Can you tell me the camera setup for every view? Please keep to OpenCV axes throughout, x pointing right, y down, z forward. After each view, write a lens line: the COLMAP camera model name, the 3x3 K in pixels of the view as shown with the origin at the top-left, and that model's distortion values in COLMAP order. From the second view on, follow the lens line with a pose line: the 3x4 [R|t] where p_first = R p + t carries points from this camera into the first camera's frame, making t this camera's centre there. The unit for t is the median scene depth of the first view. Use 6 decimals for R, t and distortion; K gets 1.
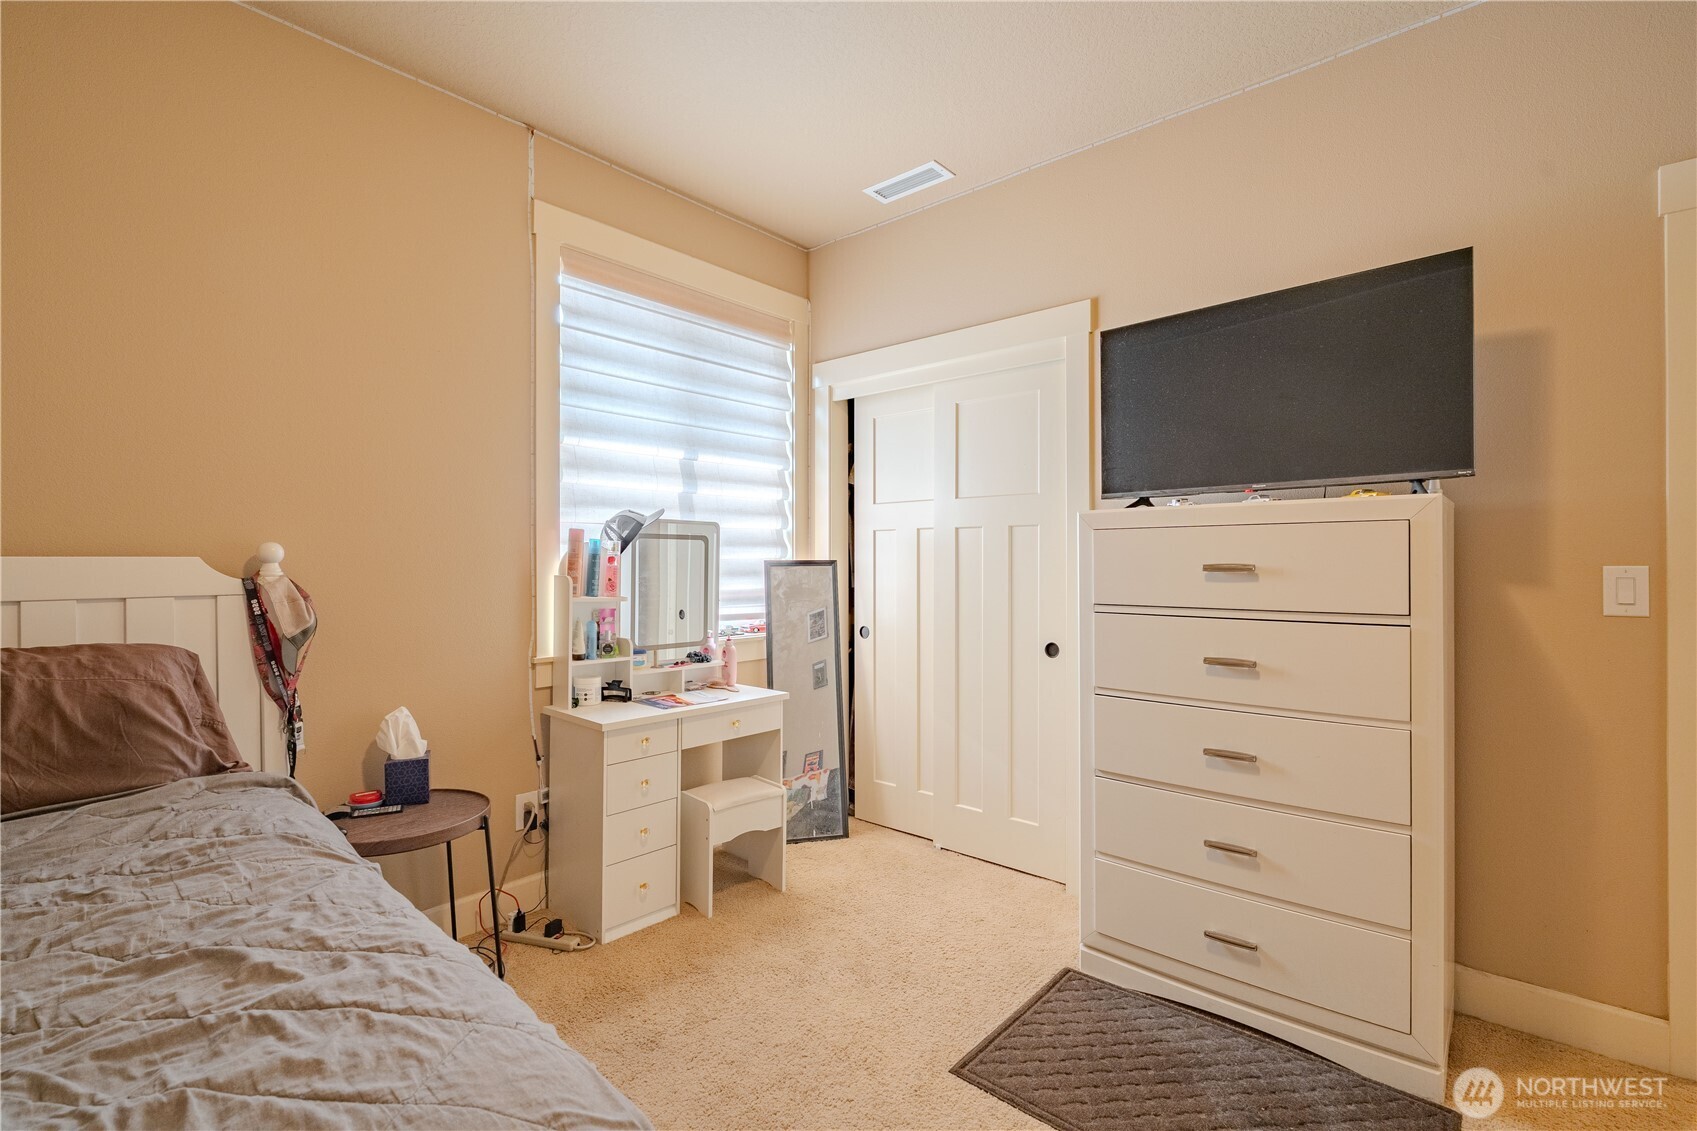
lens RADIAL K [[758.9, 0, 851.4], [0, 758.9, 561.3], [0, 0, 1]] dist [-0.009452, 0.000504]
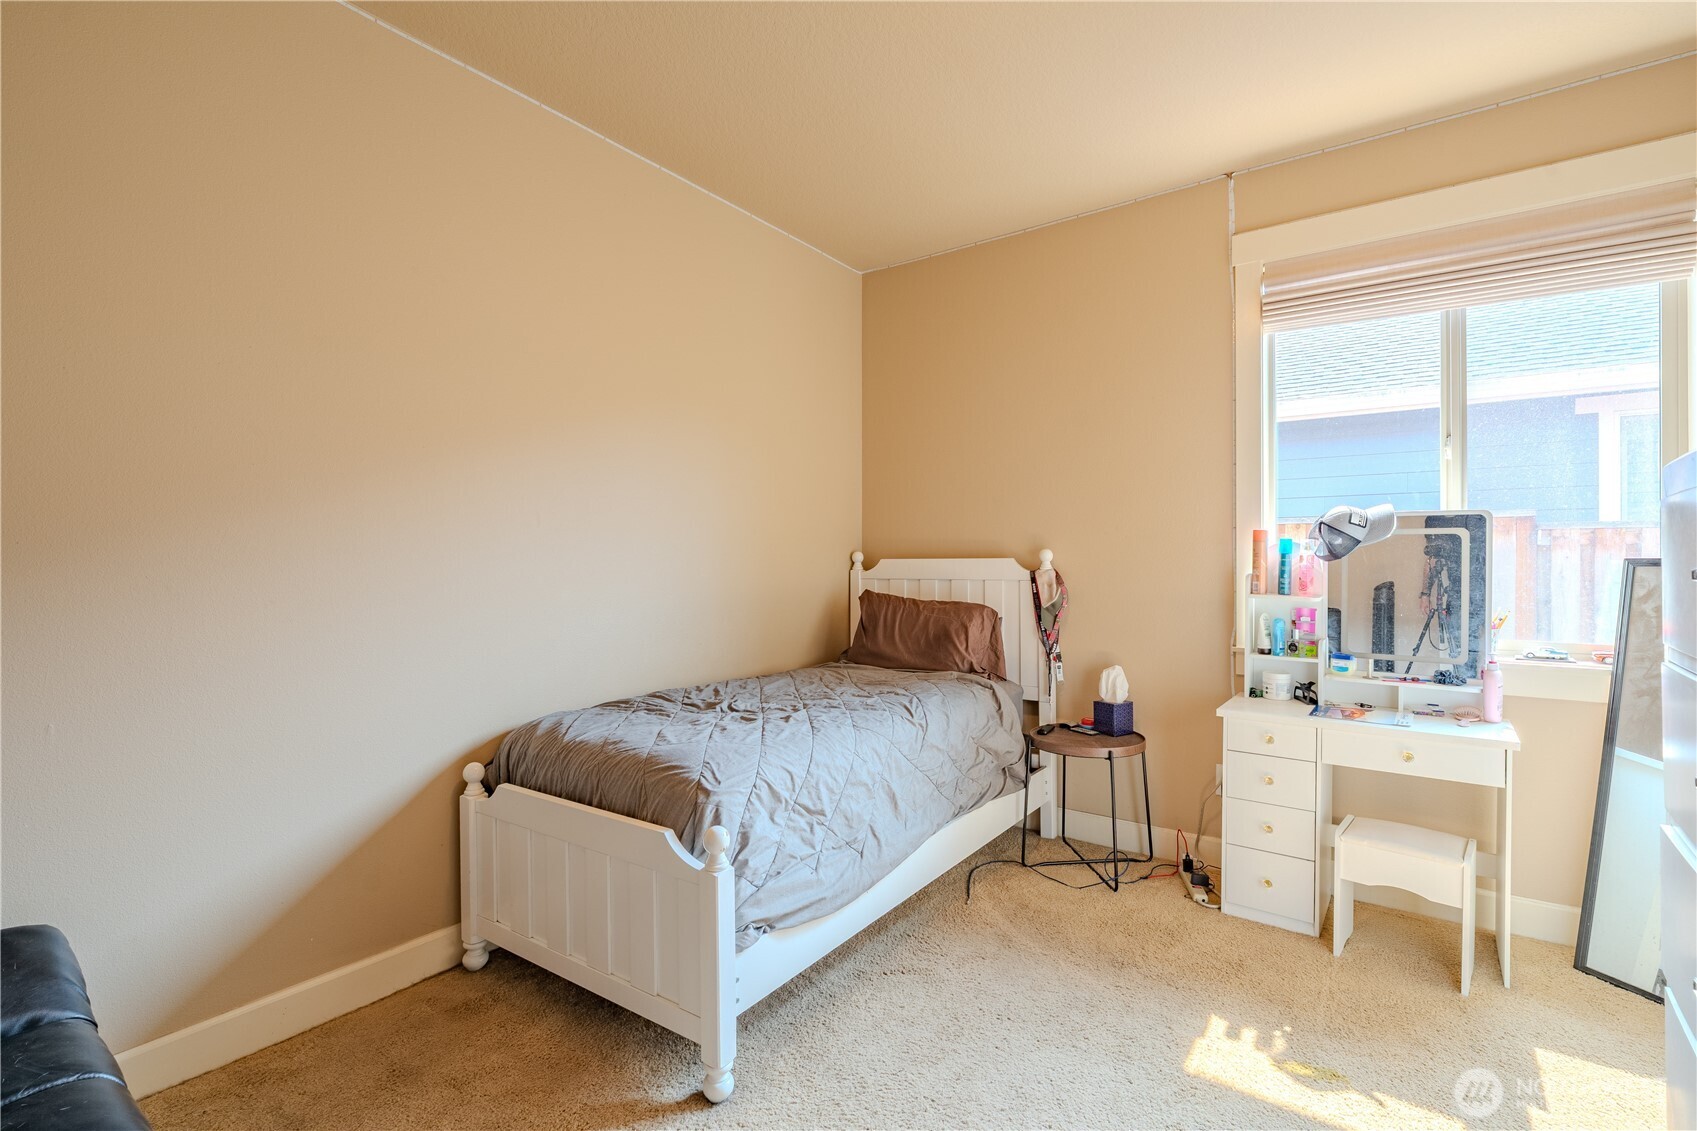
lens RADIAL K [[758.9, 0, 851.4], [0, 758.9, 561.3], [0, 0, 1]] dist [-0.009452, 0.000504]
pose [[0.085635, 0.000345, -0.996326, 0.699129], [0.002801, 0.999996, 0.000587, -0.001120], [0.996323, -0.002841, 0.085634, 0.372081]]
